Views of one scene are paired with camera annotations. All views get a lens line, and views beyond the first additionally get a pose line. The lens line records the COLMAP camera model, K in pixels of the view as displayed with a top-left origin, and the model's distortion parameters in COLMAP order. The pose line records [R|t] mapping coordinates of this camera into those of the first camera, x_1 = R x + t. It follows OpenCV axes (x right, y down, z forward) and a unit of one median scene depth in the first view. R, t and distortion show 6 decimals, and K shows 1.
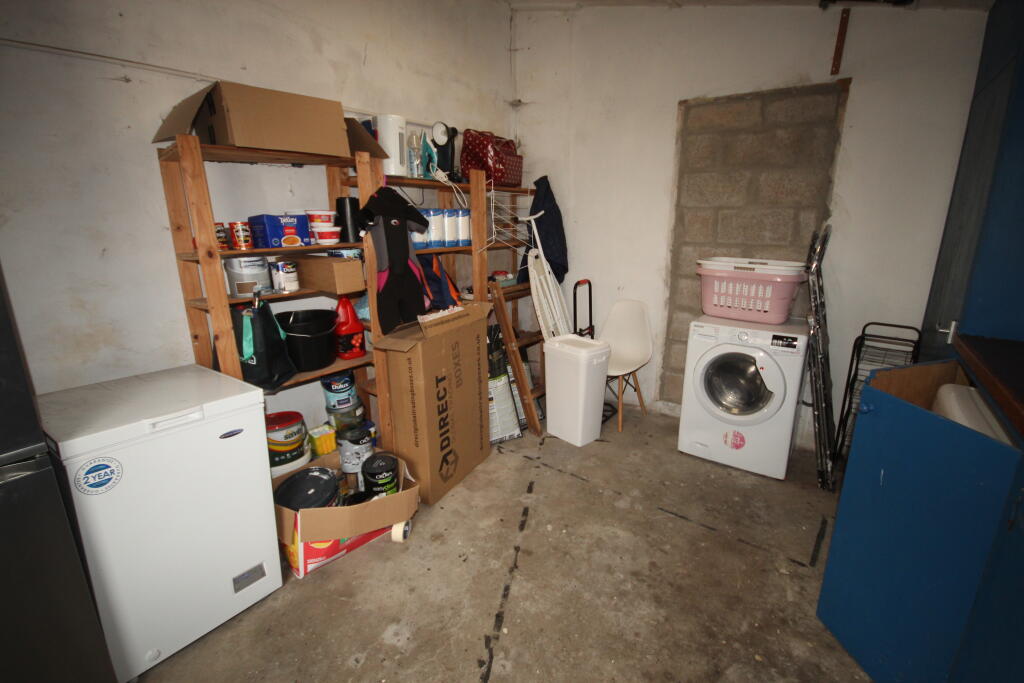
lens RADIAL K [[469.3, 0, 519.5], [0, 469.3, 340.2], [0, 0, 1]] dist [0.001513, -0.008895]
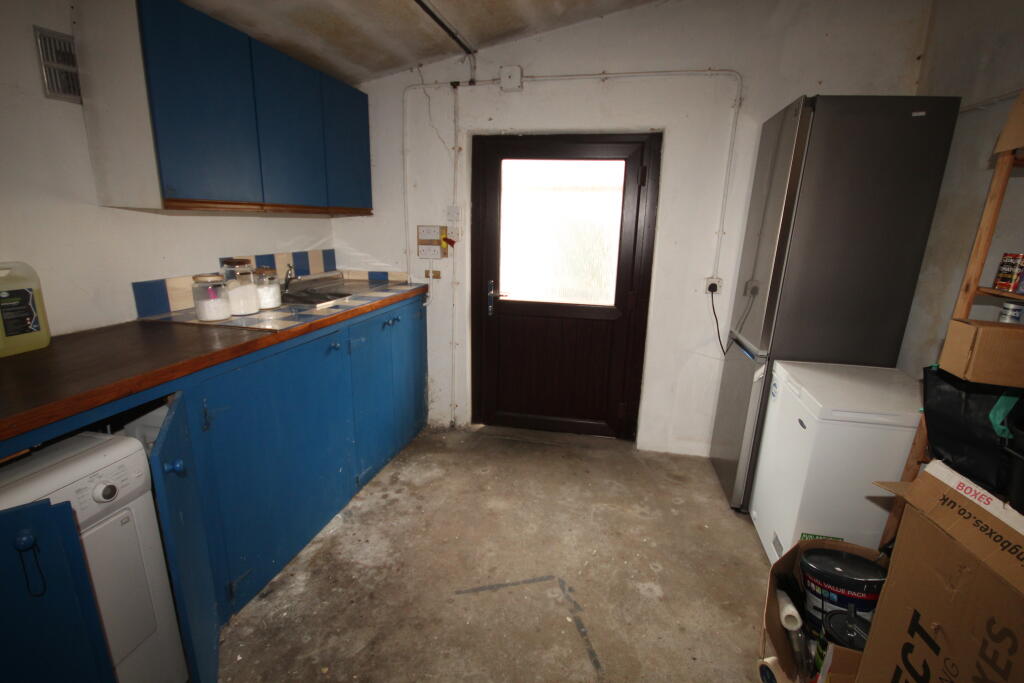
lens RADIAL K [[469.3, 0, 519.5], [0, 469.3, 340.2], [0, 0, 1]] dist [0.001513, -0.008895]
pose [[-0.923500, 0.066021, -0.377875, 0.432132], [-0.133150, 0.868660, 0.477179, -0.417561], [0.359749, 0.490989, -0.793417, 1.495189]]
